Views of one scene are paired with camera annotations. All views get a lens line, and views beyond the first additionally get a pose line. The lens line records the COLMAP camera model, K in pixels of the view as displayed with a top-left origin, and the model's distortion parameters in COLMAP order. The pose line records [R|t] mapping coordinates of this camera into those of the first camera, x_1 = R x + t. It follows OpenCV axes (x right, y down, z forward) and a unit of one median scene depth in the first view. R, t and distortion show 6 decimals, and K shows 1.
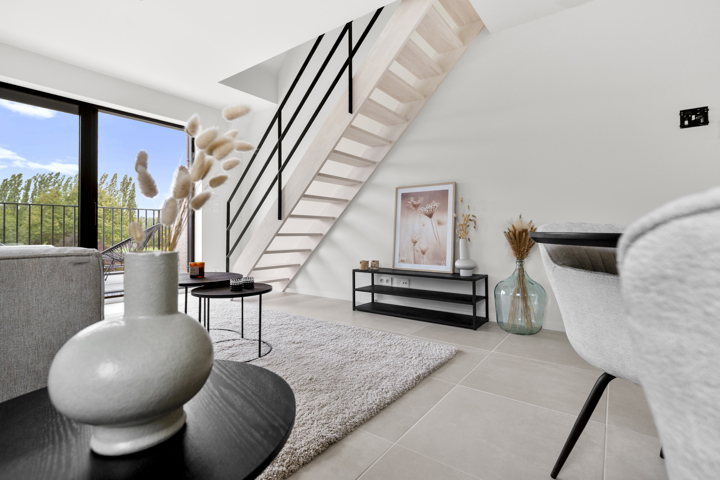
lens RADIAL K [[359.0, 0, 357.6], [0, 359.0, 235.4], [0, 0, 1]] dist [-0.007808, 0.000086]
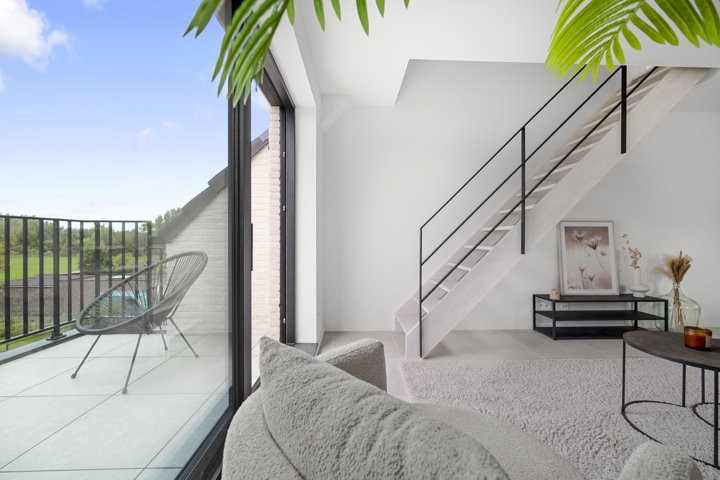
lens RADIAL K [[306.6, 0, 360.6], [0, 306.6, 239.6], [0, 0, 1]] dist [-0.000350, 0.000387]
pose [[0.776994, 0.003049, 0.629501, -1.011007], [-0.002260, 0.999995, -0.002054, -0.075399], [-0.629504, 0.000173, 0.776997, 0.684579]]
